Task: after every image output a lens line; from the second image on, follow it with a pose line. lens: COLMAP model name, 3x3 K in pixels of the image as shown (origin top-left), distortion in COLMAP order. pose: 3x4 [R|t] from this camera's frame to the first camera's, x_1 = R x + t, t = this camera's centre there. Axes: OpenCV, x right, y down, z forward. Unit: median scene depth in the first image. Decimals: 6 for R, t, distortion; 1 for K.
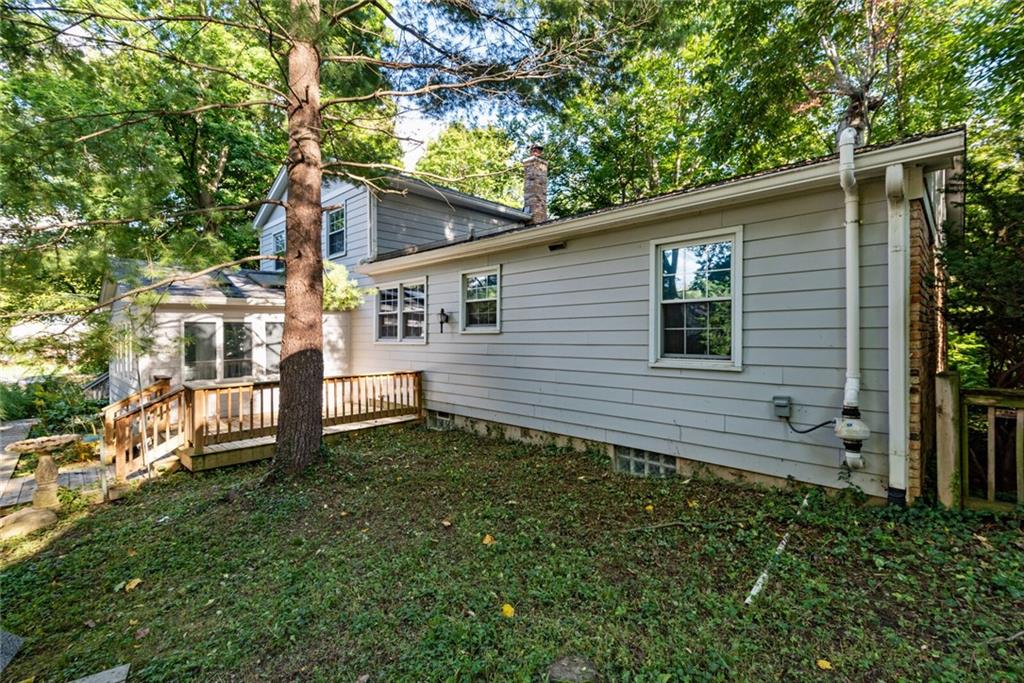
lens RADIAL K [[460.3, 0, 513.5], [0, 460.3, 341.0], [0, 0, 1]] dist [-0.003264, -0.001372]
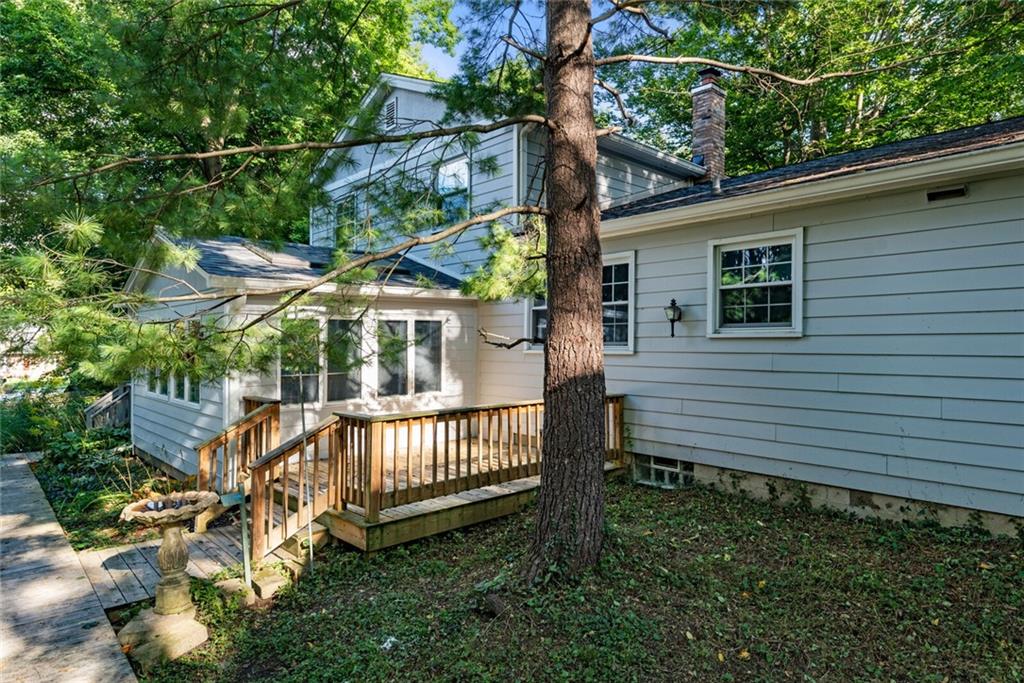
lens RADIAL K [[610.0, 0, 510.8], [0, 610.0, 339.9], [0, 0, 1]] dist [0.015441, -0.004032]
pose [[0.997553, 0.007939, -0.069462, -0.363945], [-0.009327, 0.999763, -0.019679, 0.006884], [0.069289, 0.020279, 0.997390, 0.138905]]
